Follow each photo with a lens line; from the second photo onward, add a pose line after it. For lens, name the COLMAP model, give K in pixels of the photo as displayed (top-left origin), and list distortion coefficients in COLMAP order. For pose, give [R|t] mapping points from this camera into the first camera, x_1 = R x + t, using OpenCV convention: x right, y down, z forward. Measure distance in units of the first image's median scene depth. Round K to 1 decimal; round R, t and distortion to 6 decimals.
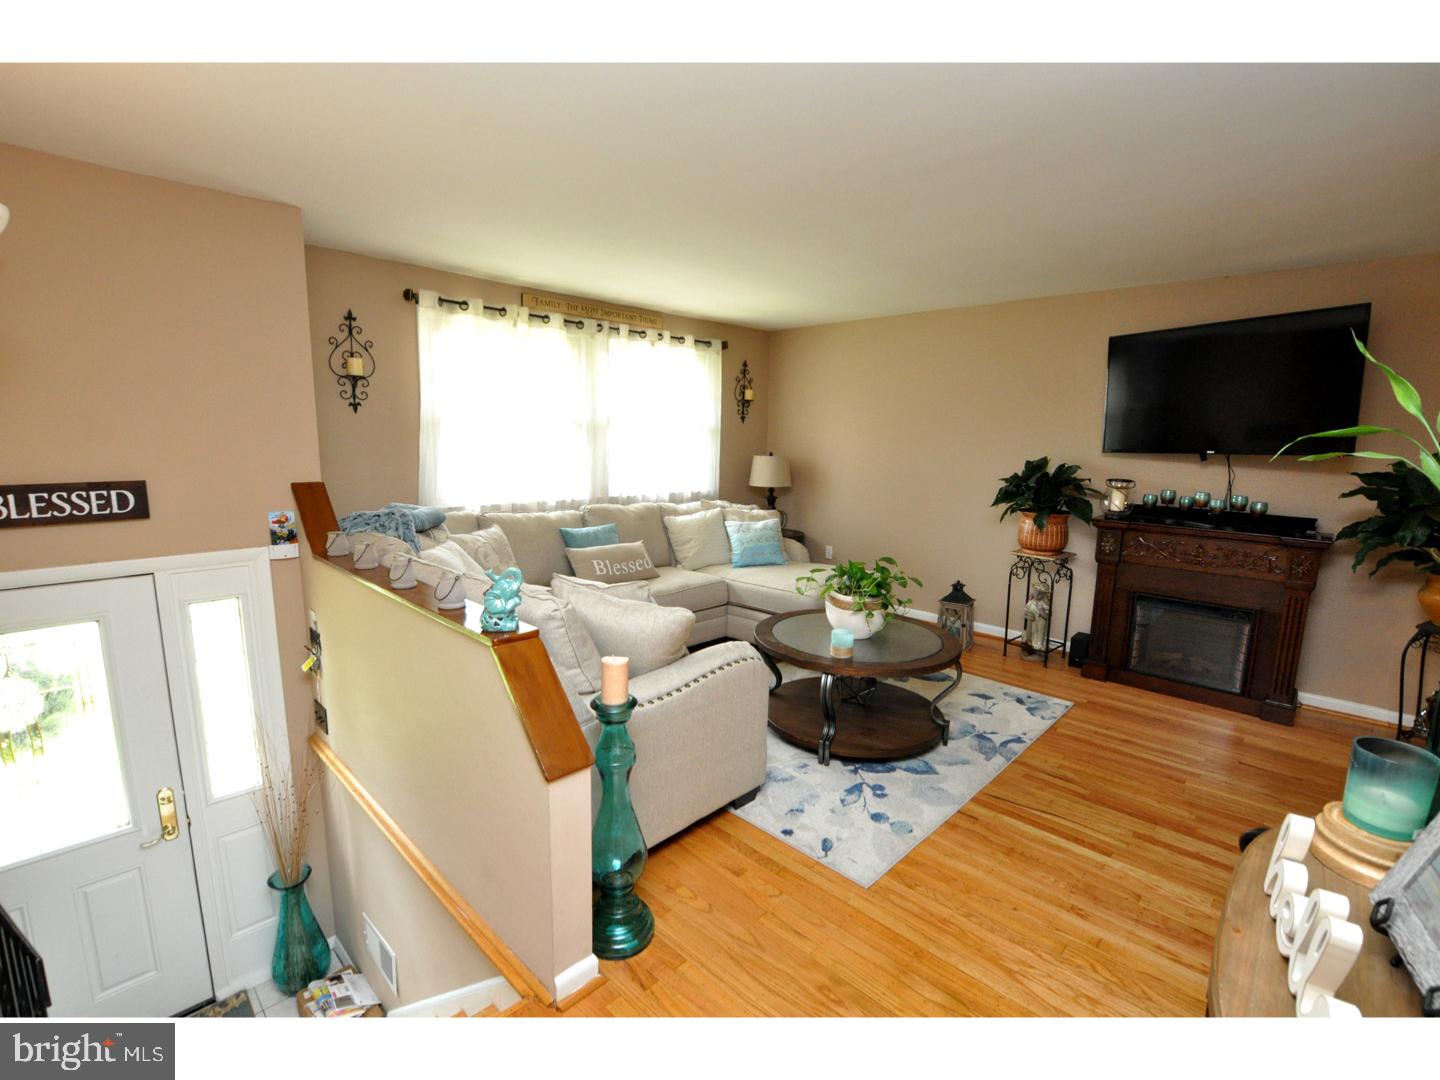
lens RADIAL K [[665.4, 0, 719.2], [0, 665.4, 540.8], [0, 0, 1]] dist [-0.002855, -0.000175]
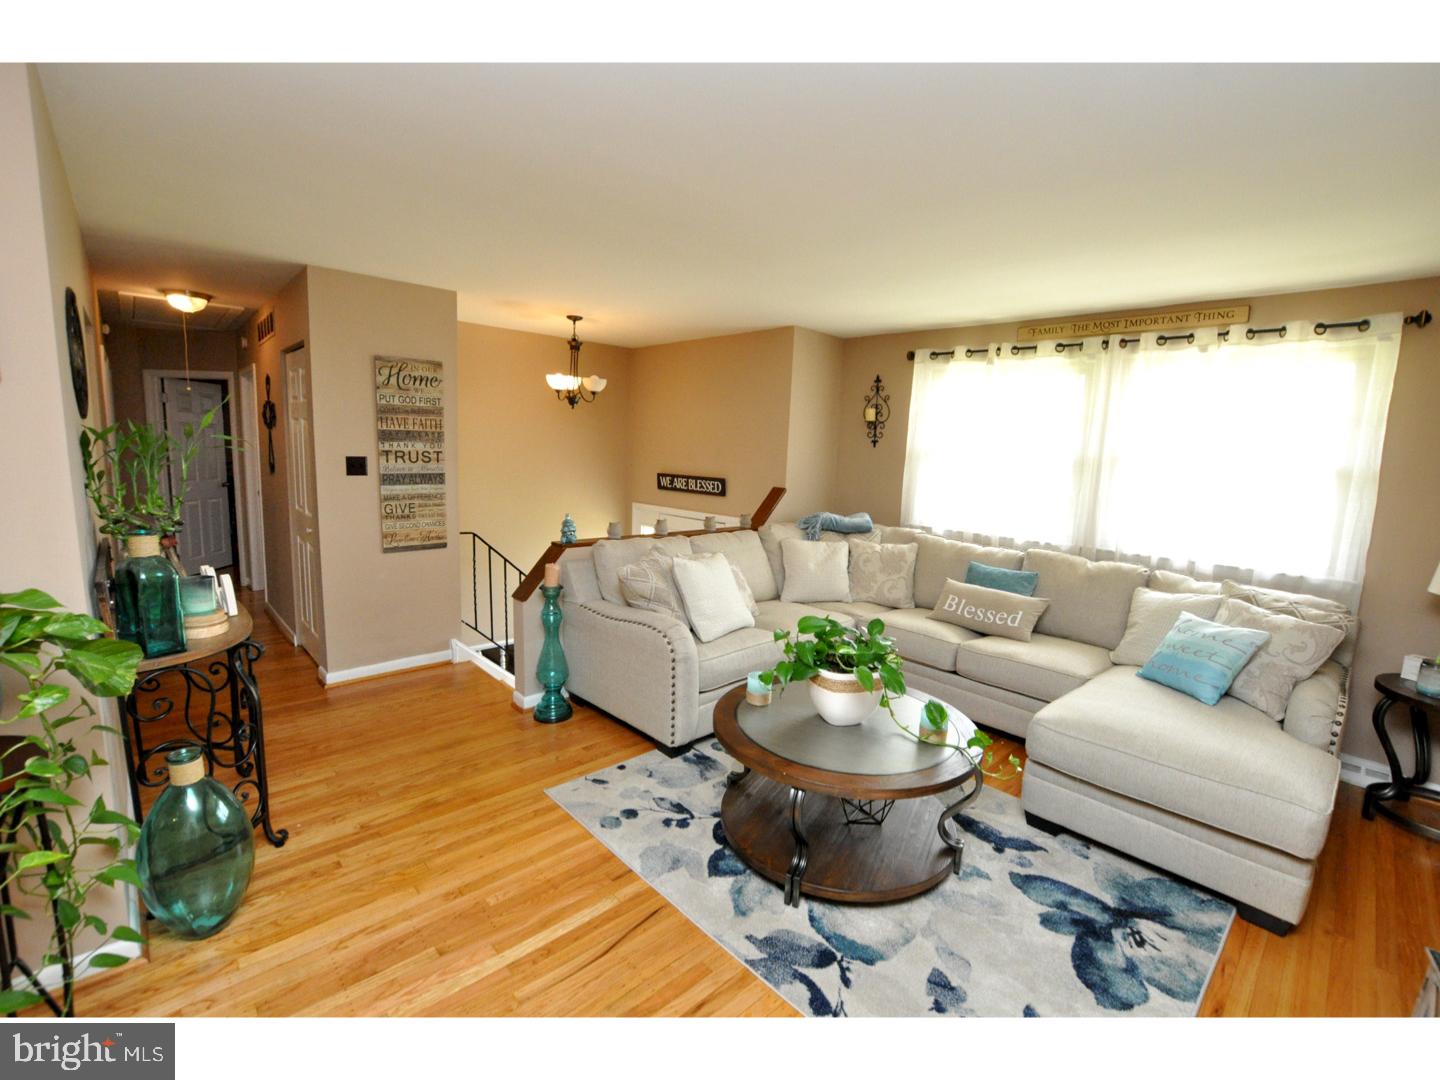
lens RADIAL K [[630.4, 0, 718.3], [0, 630.4, 545.0], [0, 0, 1]] dist [-0.035146, 0.001742]
pose [[-0.051433, 0.127022, -0.990565, 0.810765], [-0.203280, 0.969781, 0.134912, -0.105991], [0.977769, 0.208301, -0.024057, 0.756769]]
